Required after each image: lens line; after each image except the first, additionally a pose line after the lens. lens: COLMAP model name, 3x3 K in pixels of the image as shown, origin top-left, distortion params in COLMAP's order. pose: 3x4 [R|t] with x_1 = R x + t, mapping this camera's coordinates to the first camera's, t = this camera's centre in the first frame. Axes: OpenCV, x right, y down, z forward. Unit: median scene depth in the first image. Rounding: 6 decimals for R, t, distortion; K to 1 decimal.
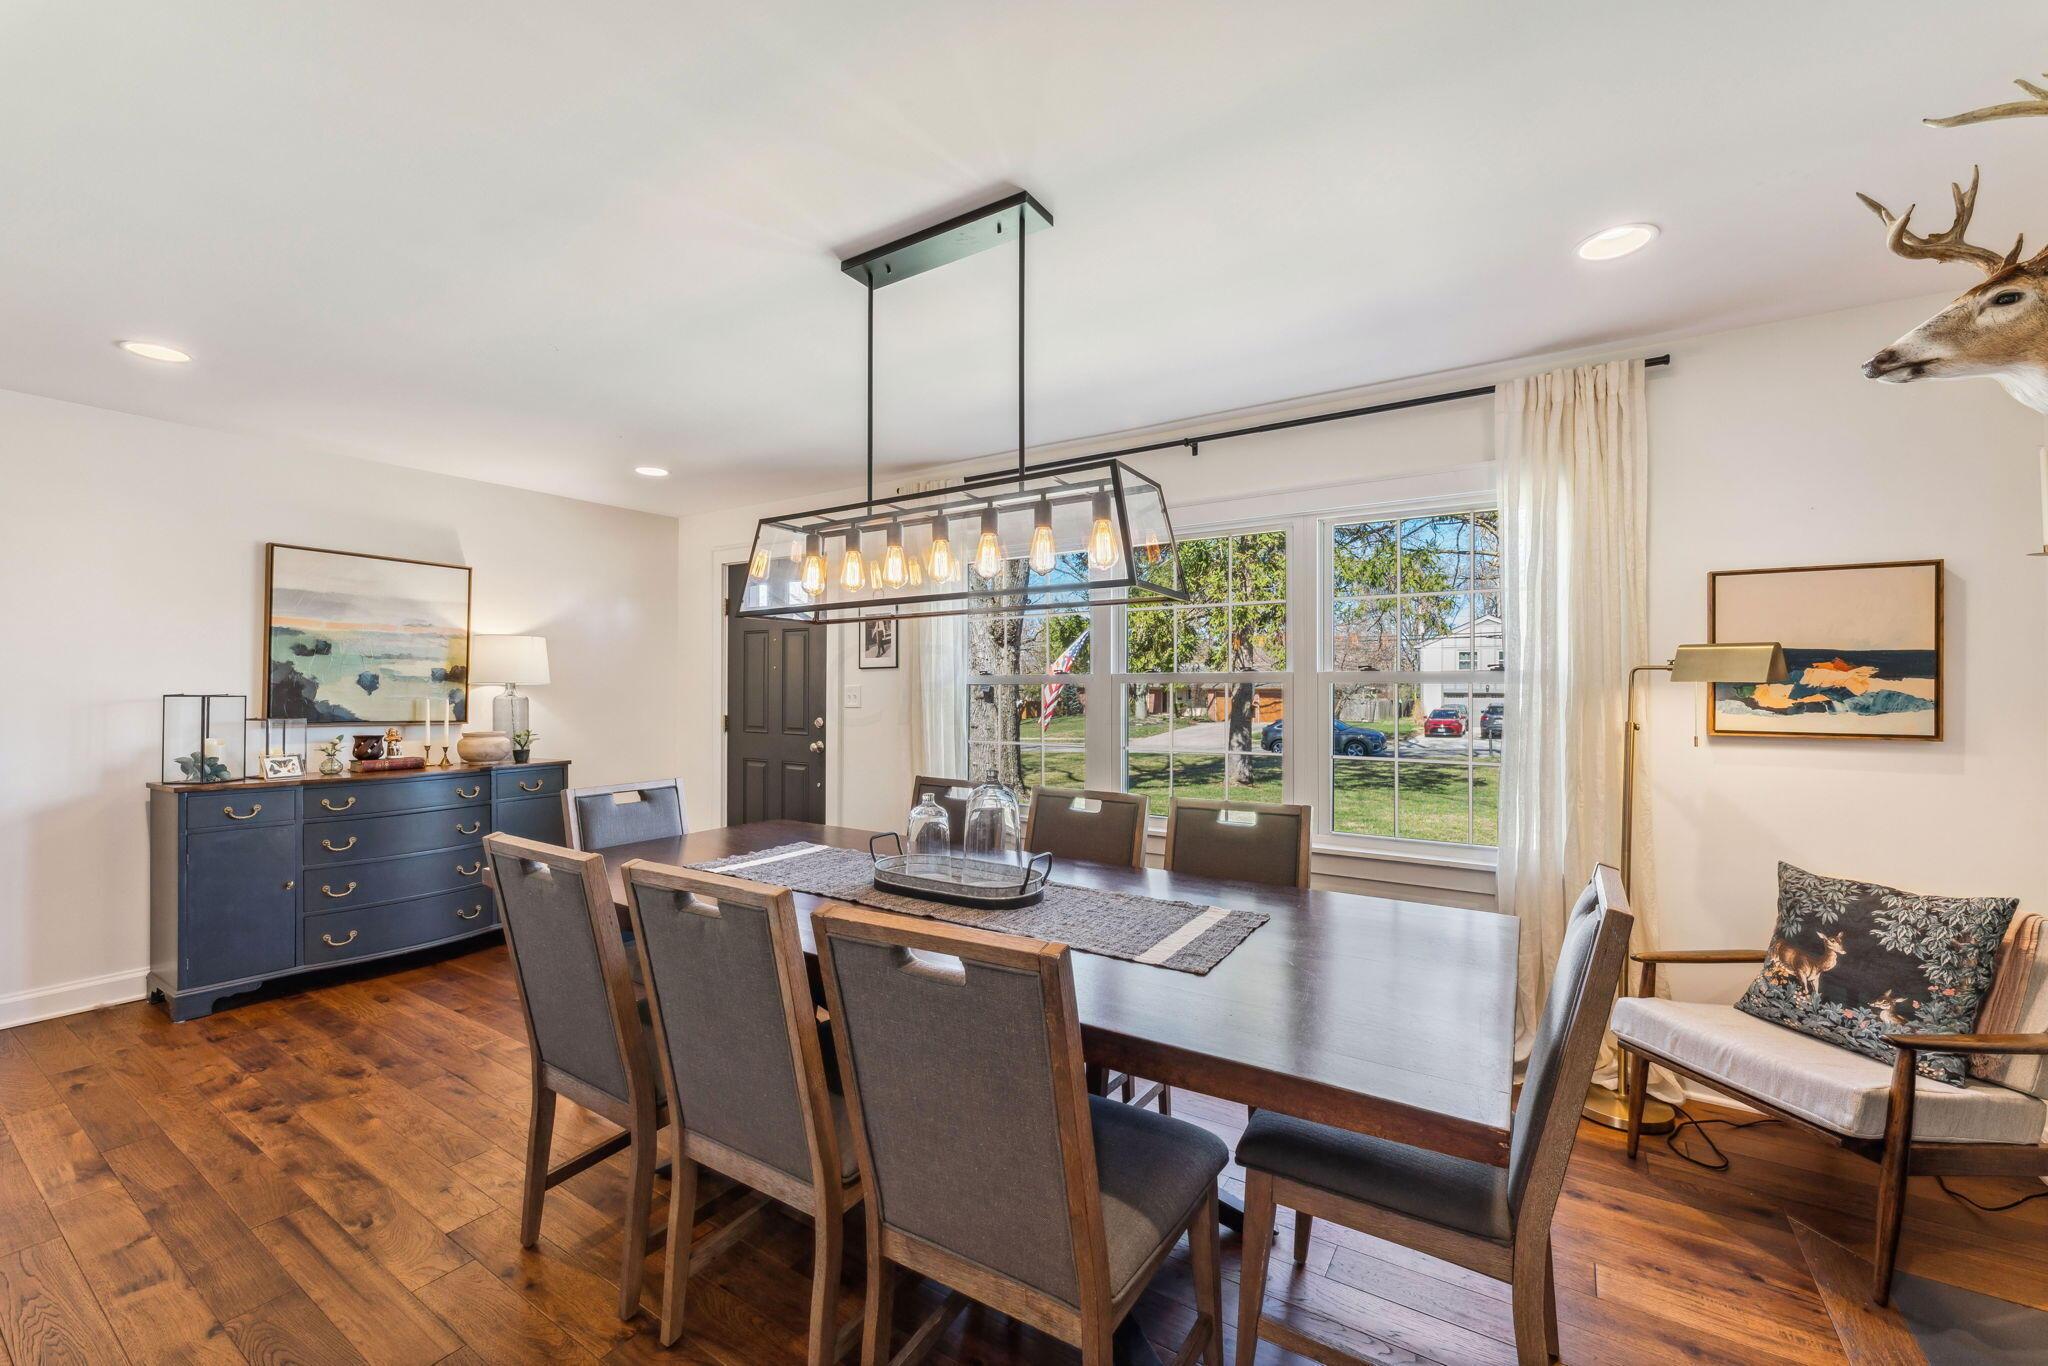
lens RADIAL K [[811.2, 0, 1024.0], [0, 811.2, 683.0], [0, 0, 1]] dist [-0.000352, -0.000116]
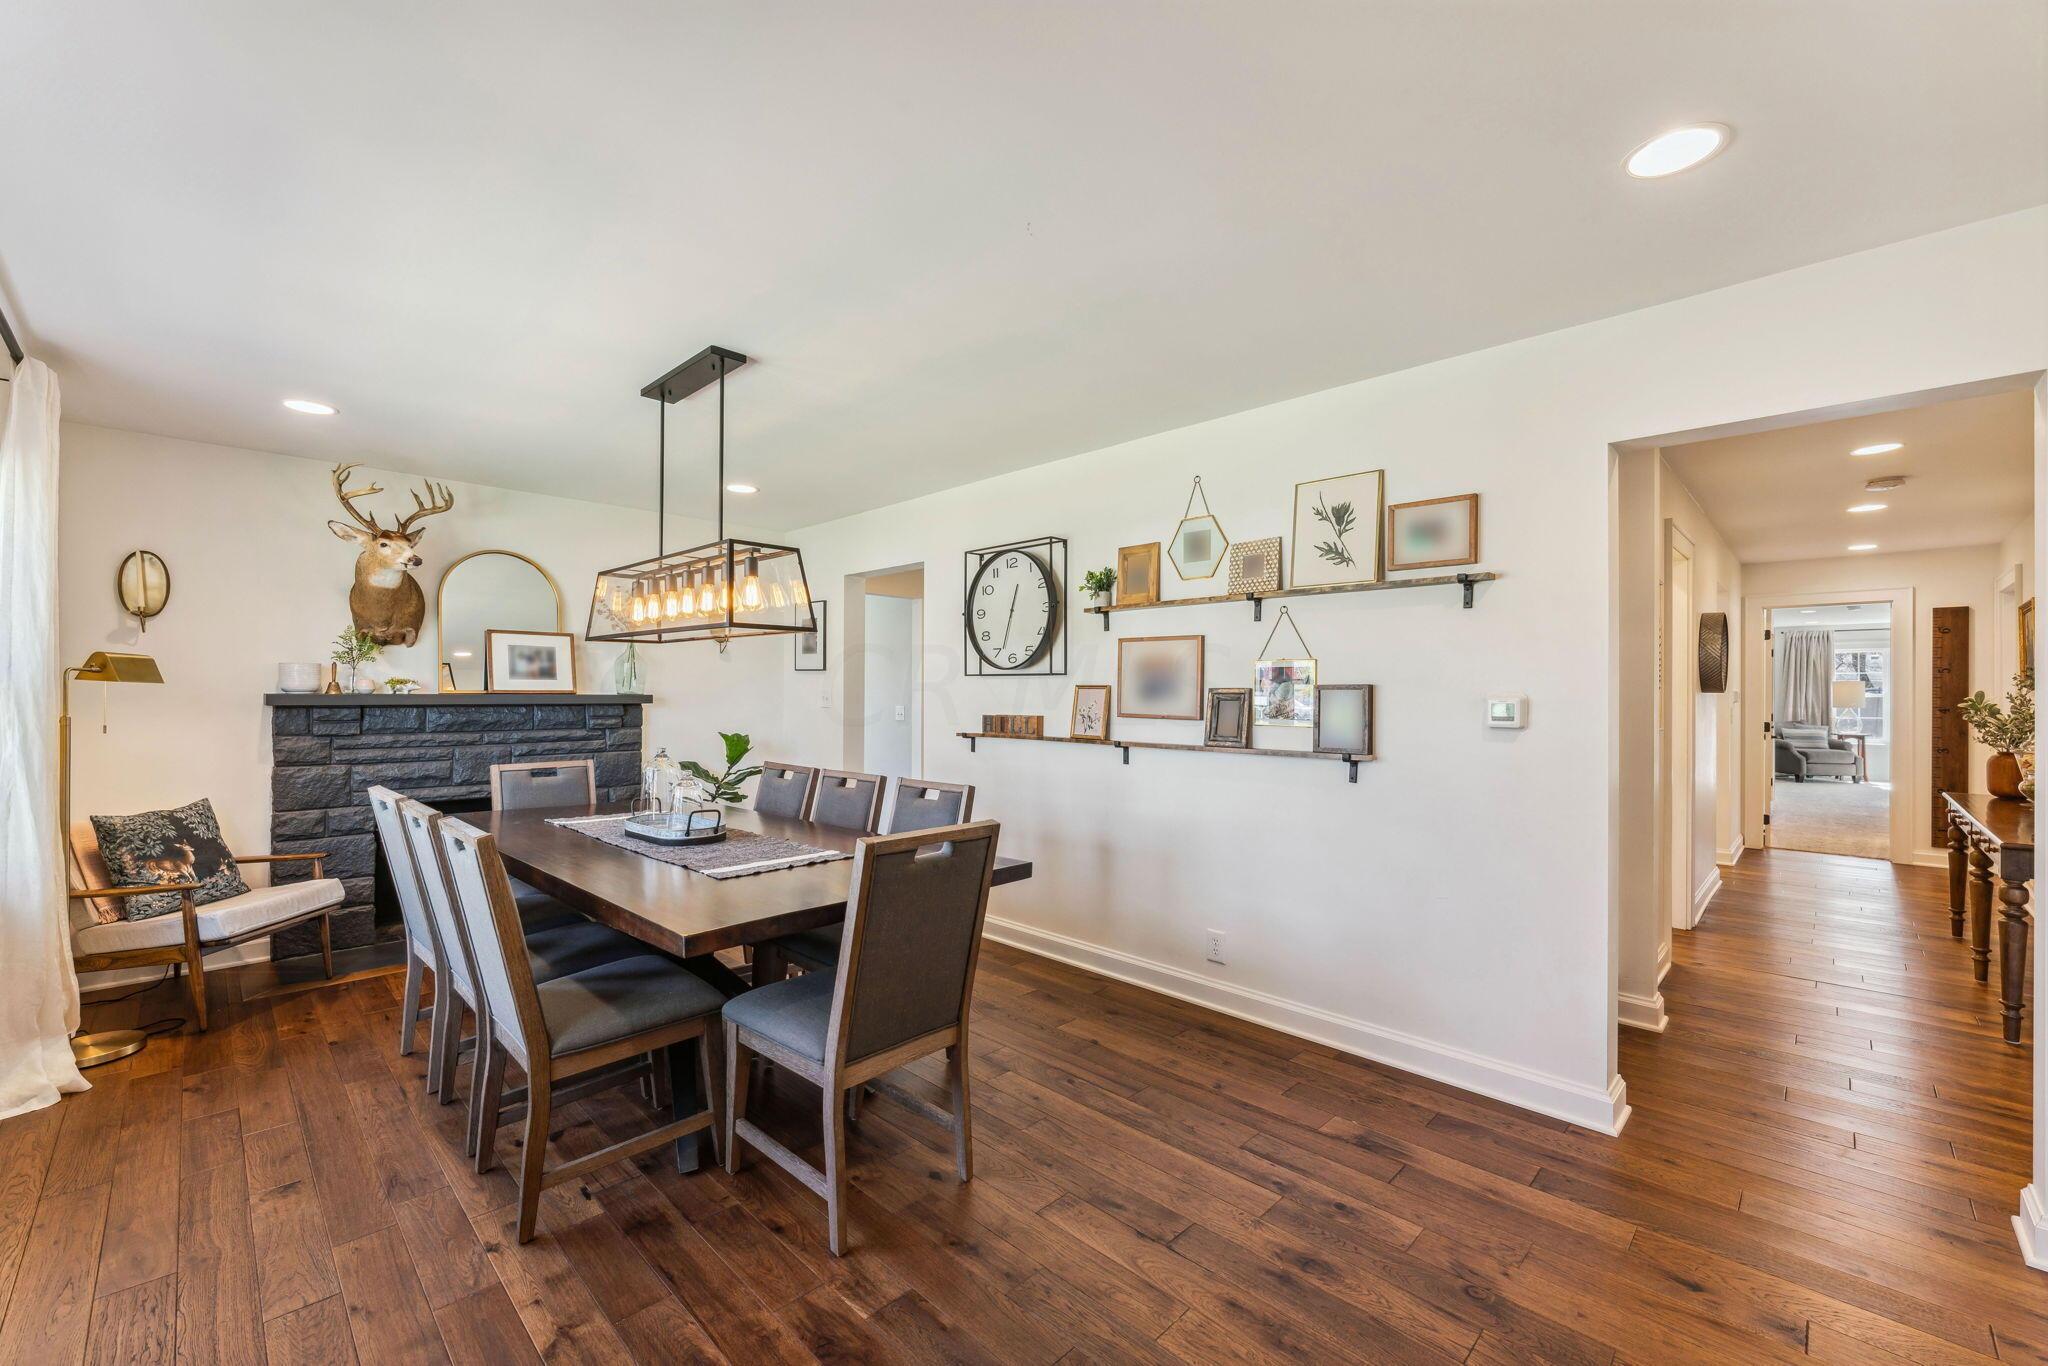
lens RADIAL K [[820.8, 0, 1022.9], [0, 820.8, 693.5], [0, 0, 1]] dist [-0.000524, -0.000232]
pose [[-0.979834, -0.006336, 0.199711, -0.875628], [-0.007166, 0.999968, -0.003434, 0.009578], [-0.199683, -0.004795, -0.979849, 2.076569]]
